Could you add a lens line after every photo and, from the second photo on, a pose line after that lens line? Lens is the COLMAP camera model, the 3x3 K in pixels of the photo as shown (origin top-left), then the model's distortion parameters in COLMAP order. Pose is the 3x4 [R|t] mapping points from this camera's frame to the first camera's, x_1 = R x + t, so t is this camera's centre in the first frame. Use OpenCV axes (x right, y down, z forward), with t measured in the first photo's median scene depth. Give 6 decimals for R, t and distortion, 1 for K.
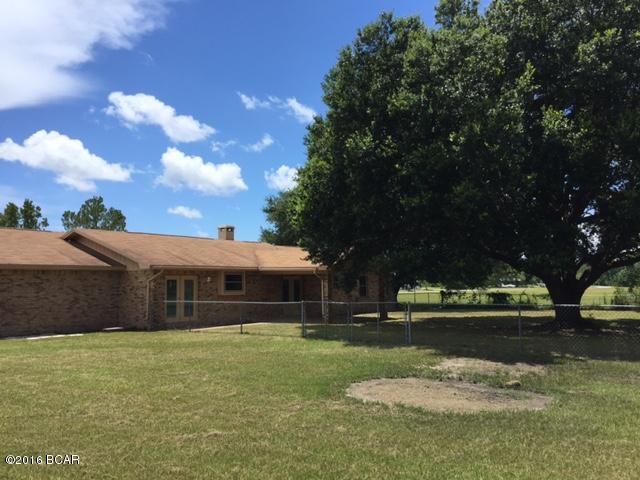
lens RADIAL K [[538.5, 0, 320.0], [0, 538.5, 240.0], [0, 0, 1]] dist [0.054824, -0.076703]
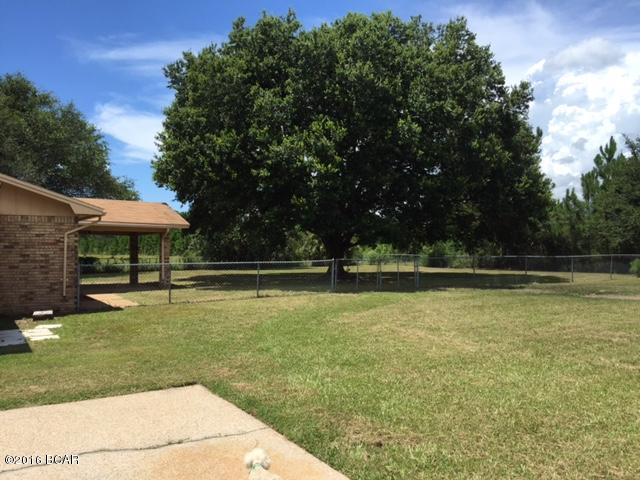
lens RADIAL K [[538.5, 0, 320.0], [0, 538.5, 240.0], [0, 0, 1]] dist [0.054824, -0.076703]
pose [[0.374150, 0.023243, 0.927077, -0.665771], [-0.077292, 0.996989, 0.006198, 0.047864], [-0.924142, -0.073975, 0.374820, 0.419703]]
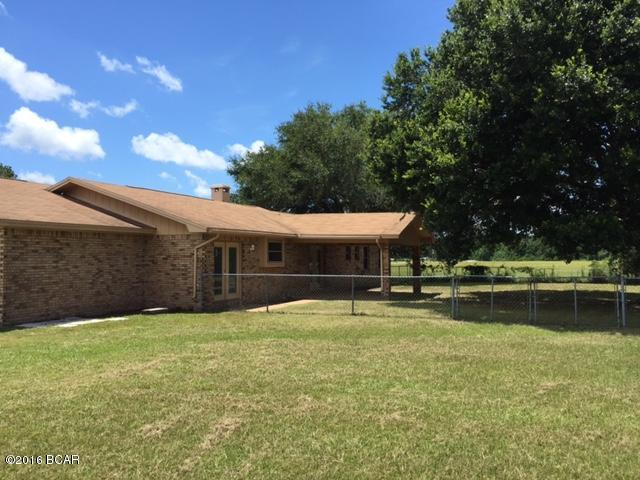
lens RADIAL K [[538.5, 0, 320.0], [0, 538.5, 240.0], [0, 0, 1]] dist [0.054824, -0.076703]
pose [[0.975854, 0.016212, 0.217821, -0.264271], [-0.027241, 0.998489, 0.047727, 0.018754], [-0.216718, -0.052508, 0.974821, 0.174447]]
